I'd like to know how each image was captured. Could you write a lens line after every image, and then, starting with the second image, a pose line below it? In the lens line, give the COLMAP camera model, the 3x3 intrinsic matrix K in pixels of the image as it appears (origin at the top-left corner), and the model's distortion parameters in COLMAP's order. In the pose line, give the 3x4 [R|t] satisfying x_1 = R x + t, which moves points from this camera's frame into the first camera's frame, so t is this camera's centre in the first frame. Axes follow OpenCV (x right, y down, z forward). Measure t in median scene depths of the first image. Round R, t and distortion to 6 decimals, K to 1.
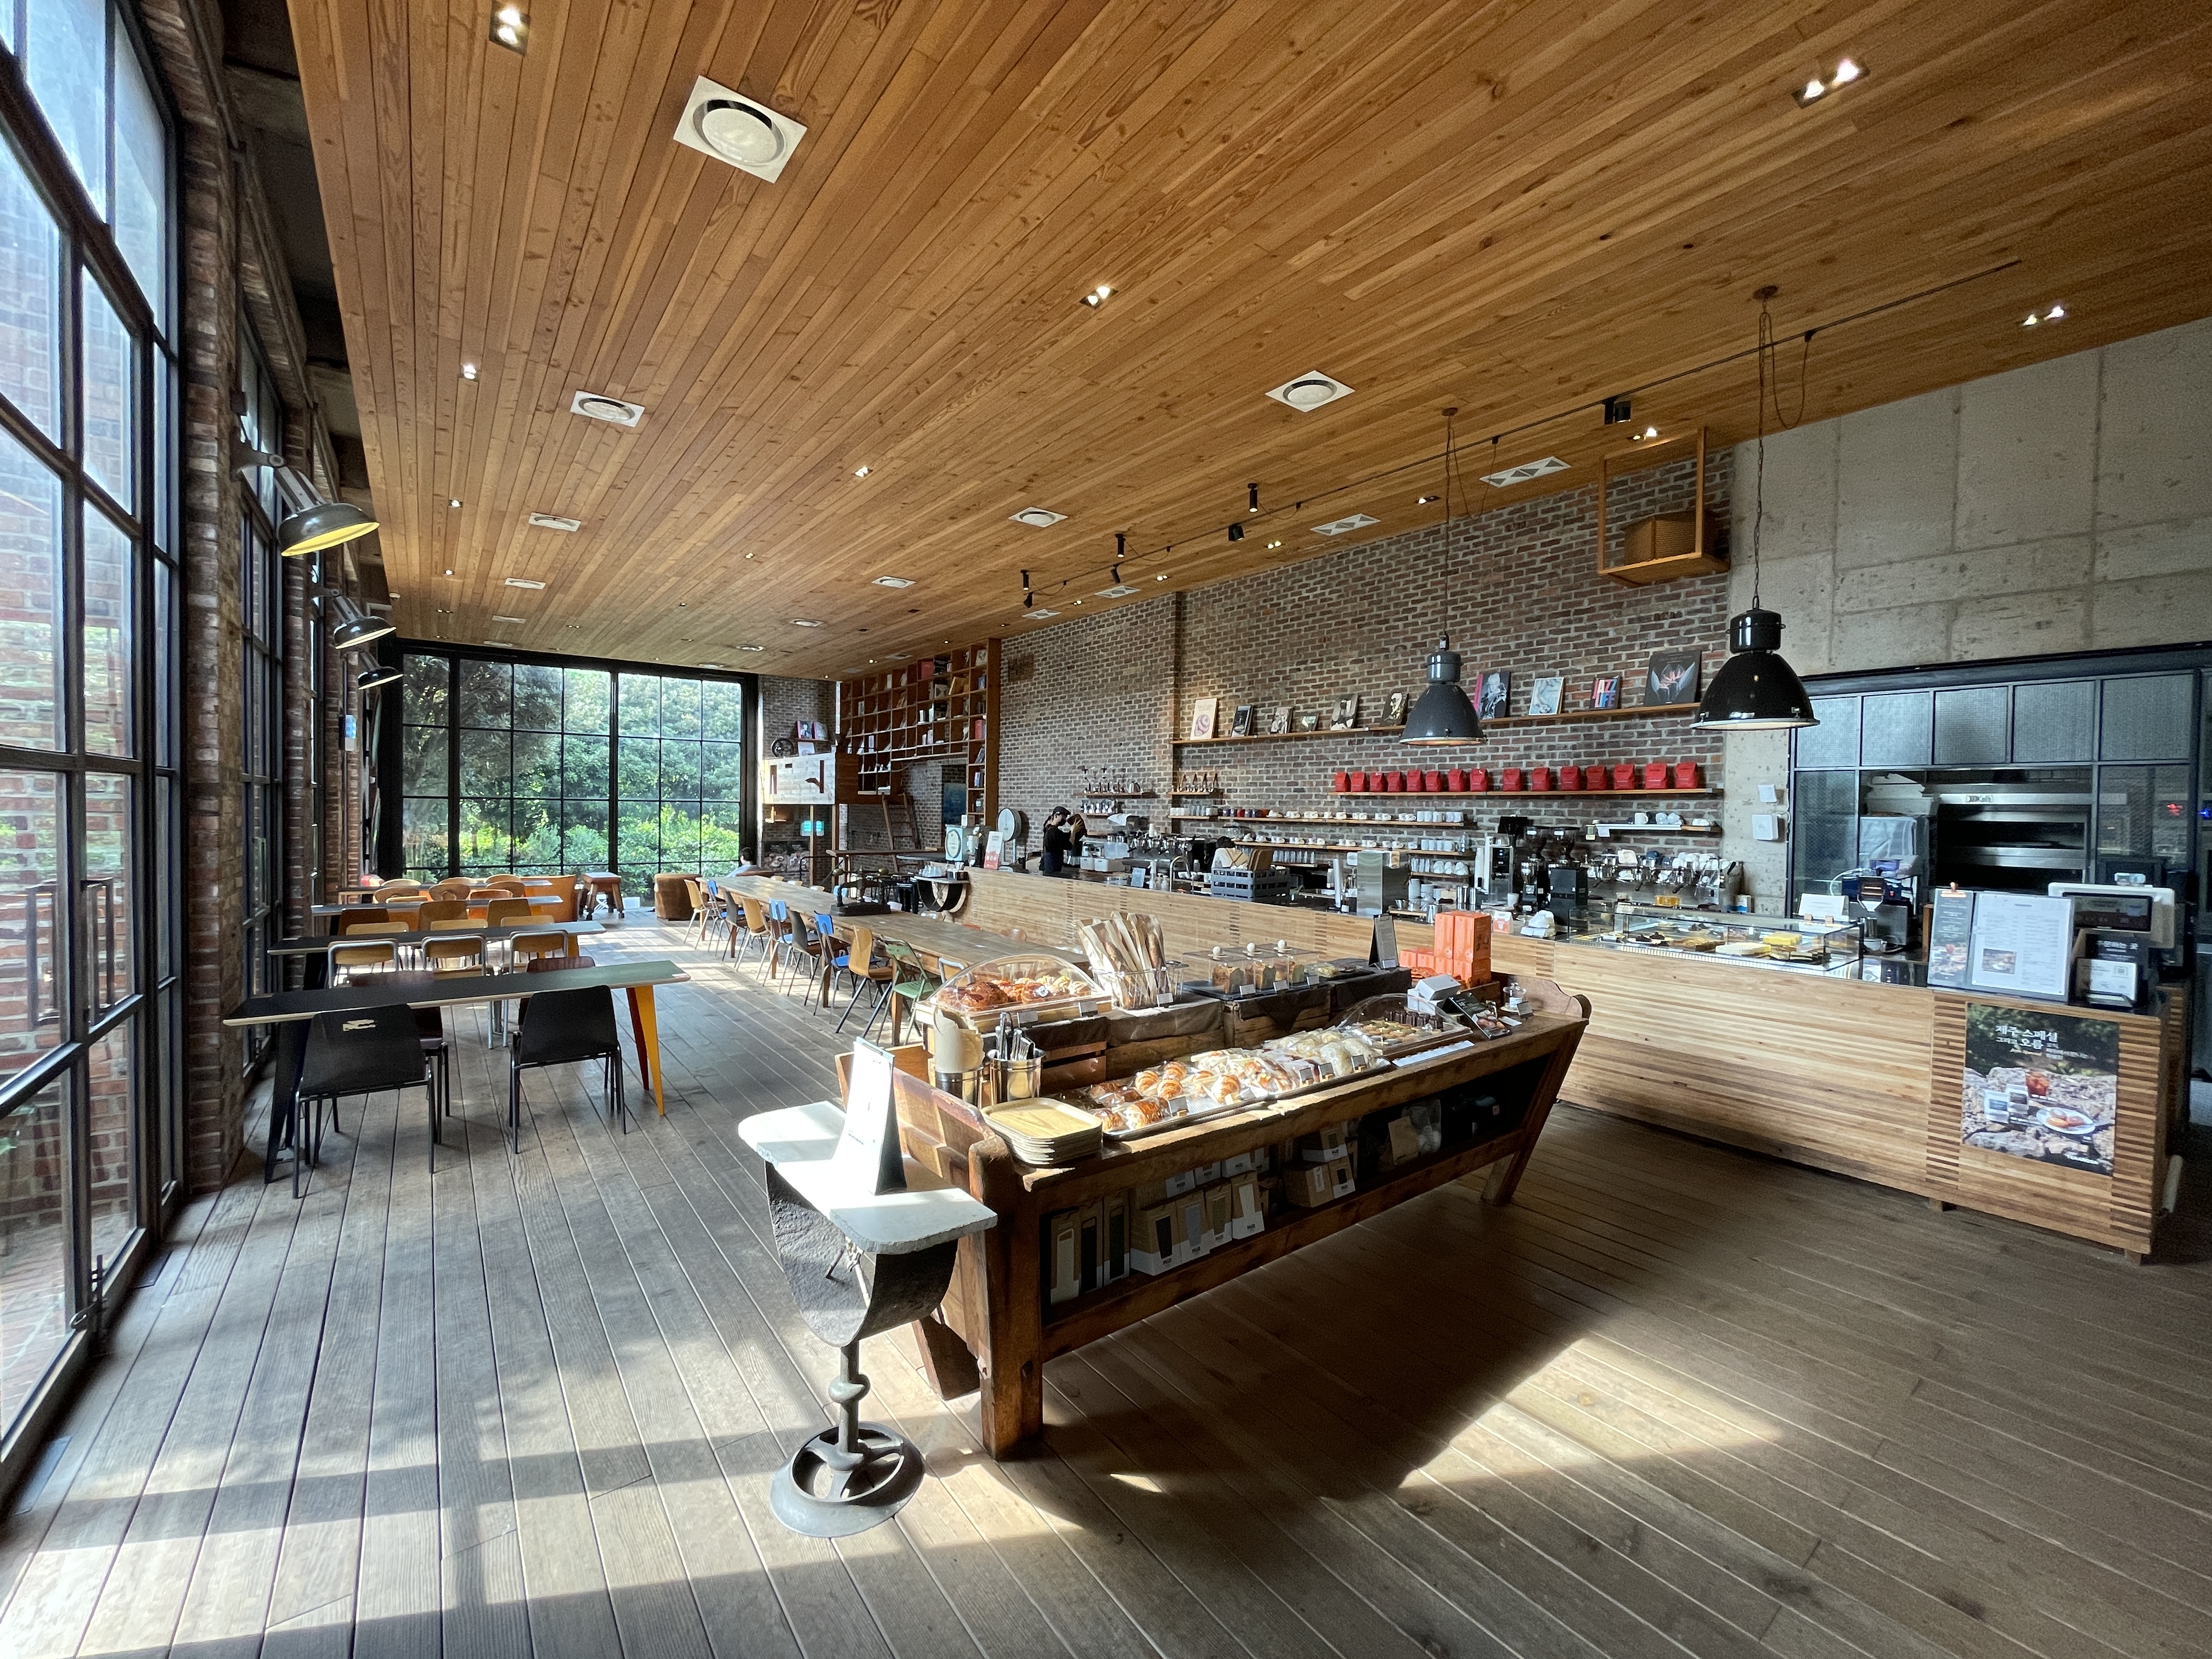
lens RADIAL K [[887.1, 0, 1106.7], [0, 887.1, 832.4], [0, 0, 1]] dist [-0.001337, 0.000031]
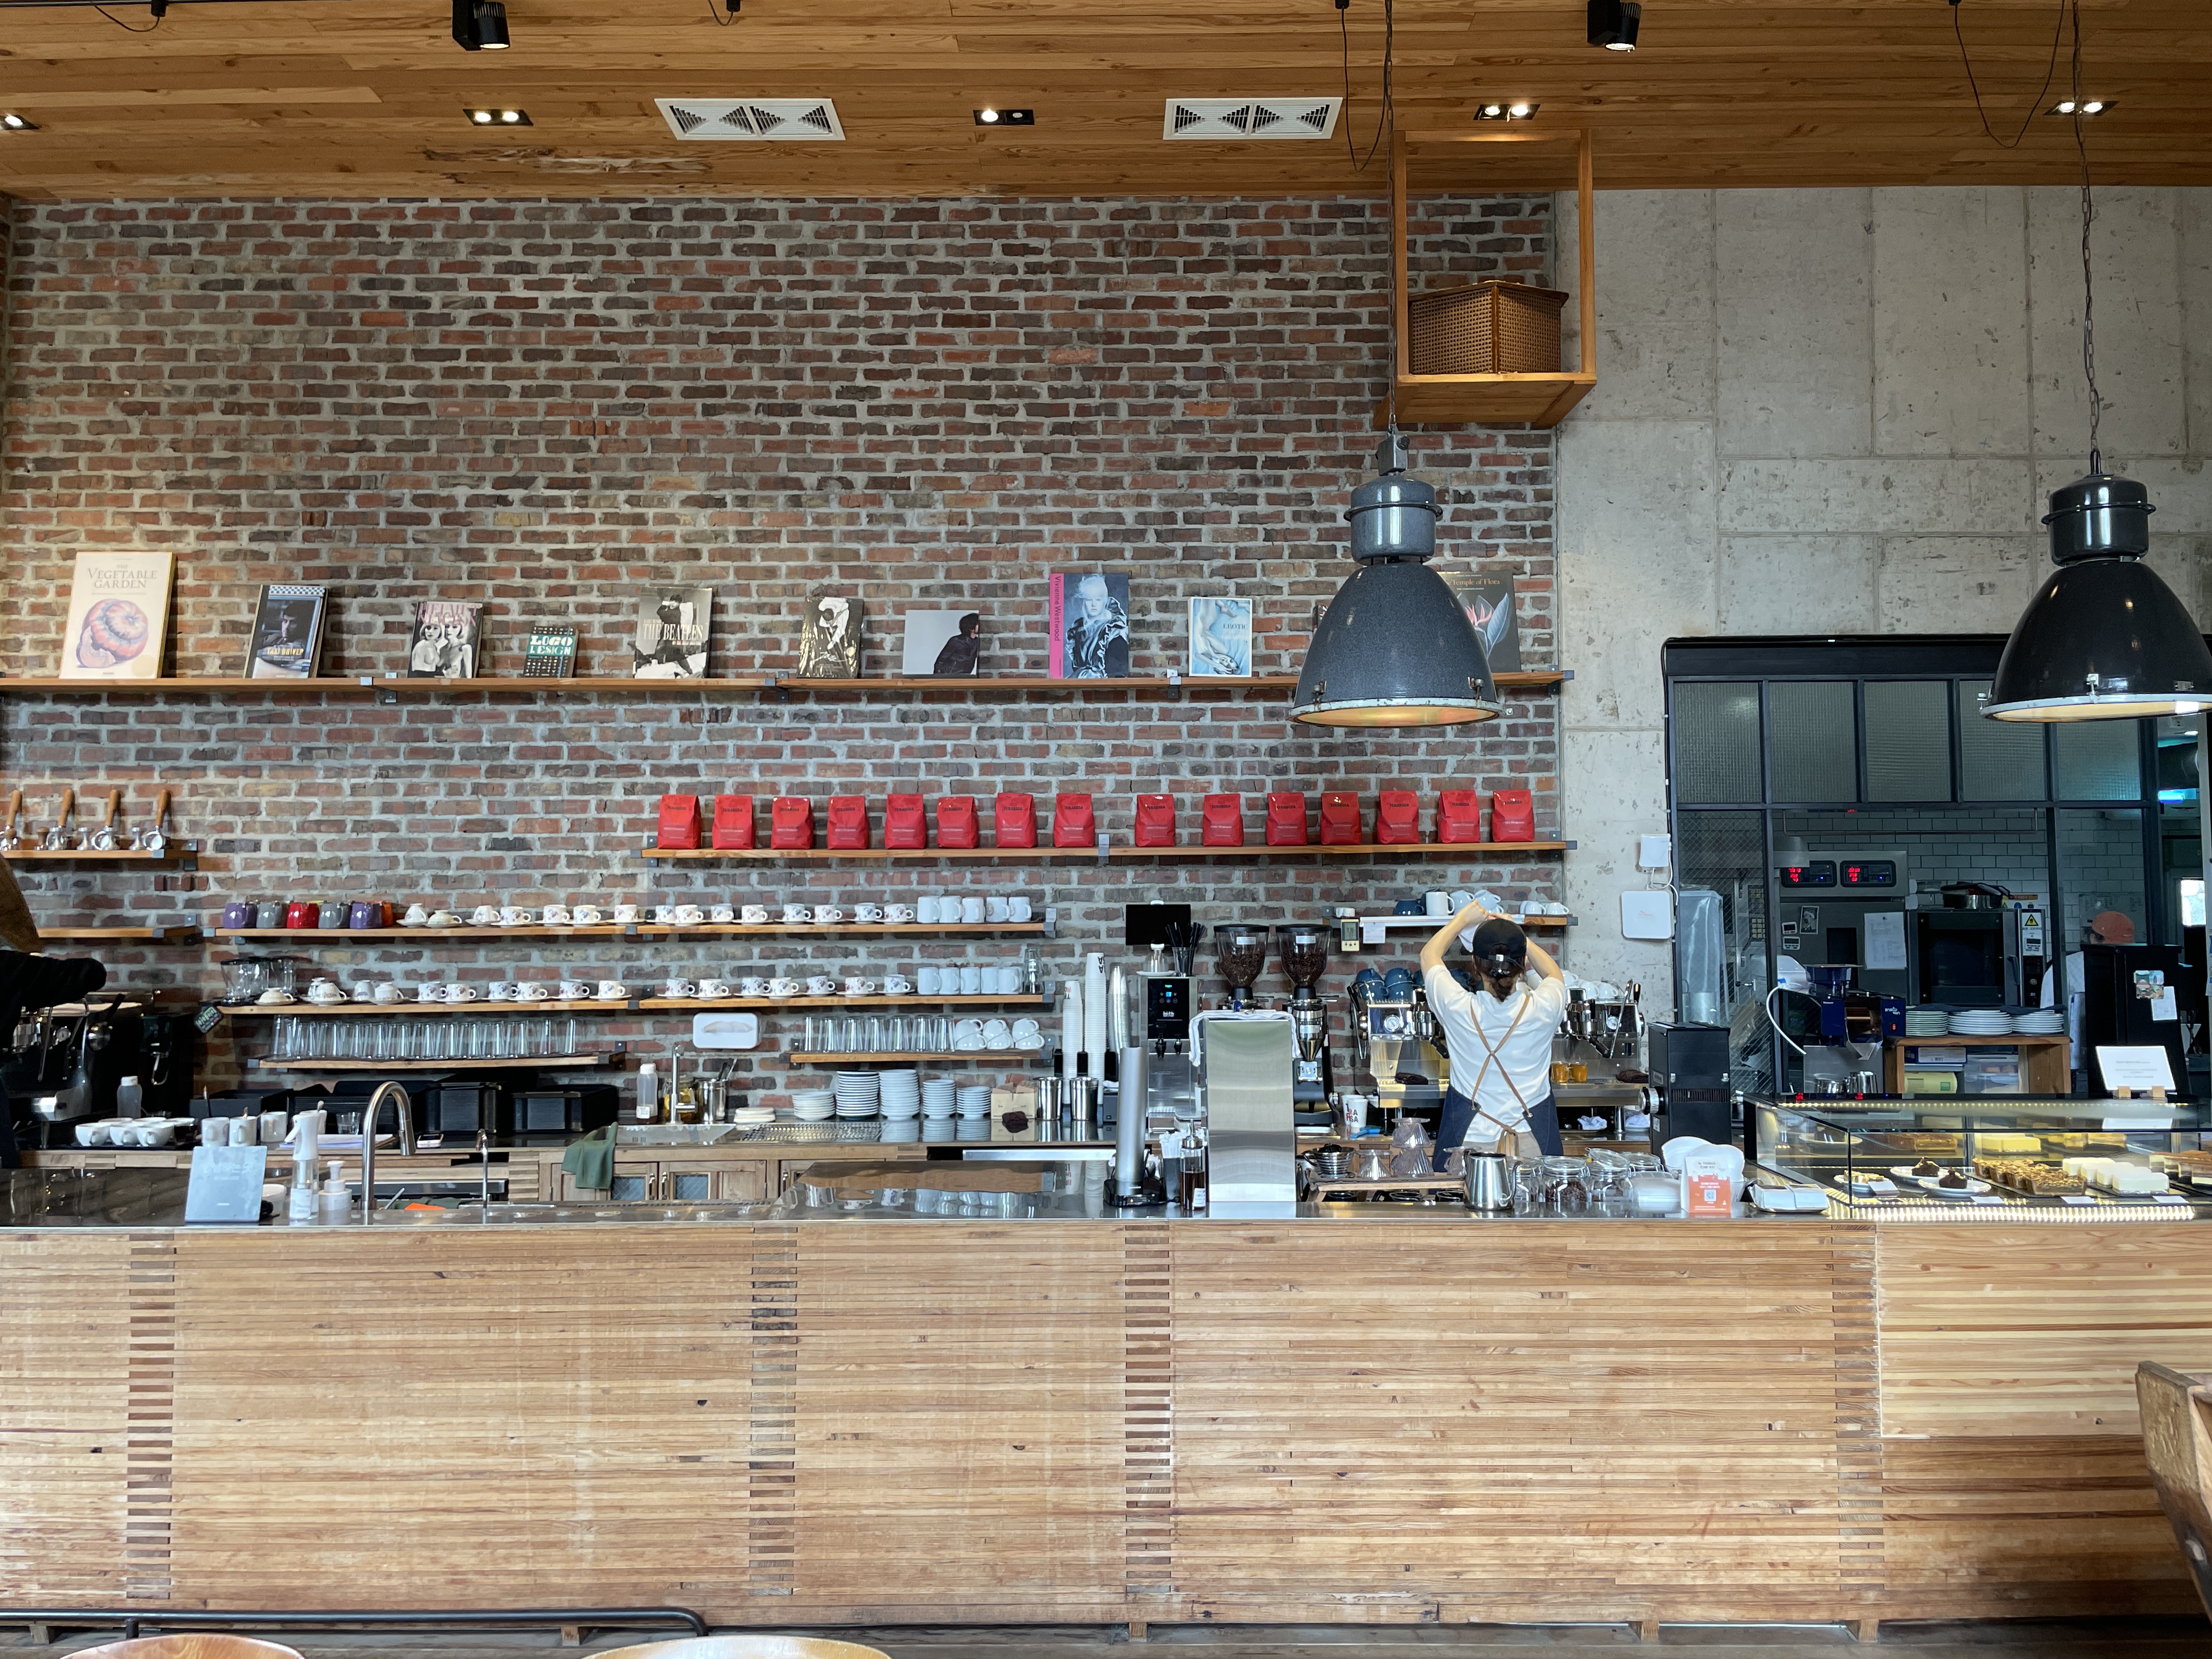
lens RADIAL K [[1660.8, 0, 1108.9], [0, 1660.8, 820.0], [0, 0, 1]] dist [0.056810, -0.027258]
pose [[0.611312, 0.013607, 0.791273, -0.201633], [0.036895, 0.998275, -0.045670, -0.023228], [-0.790529, 0.057113, 0.609755, 0.521619]]
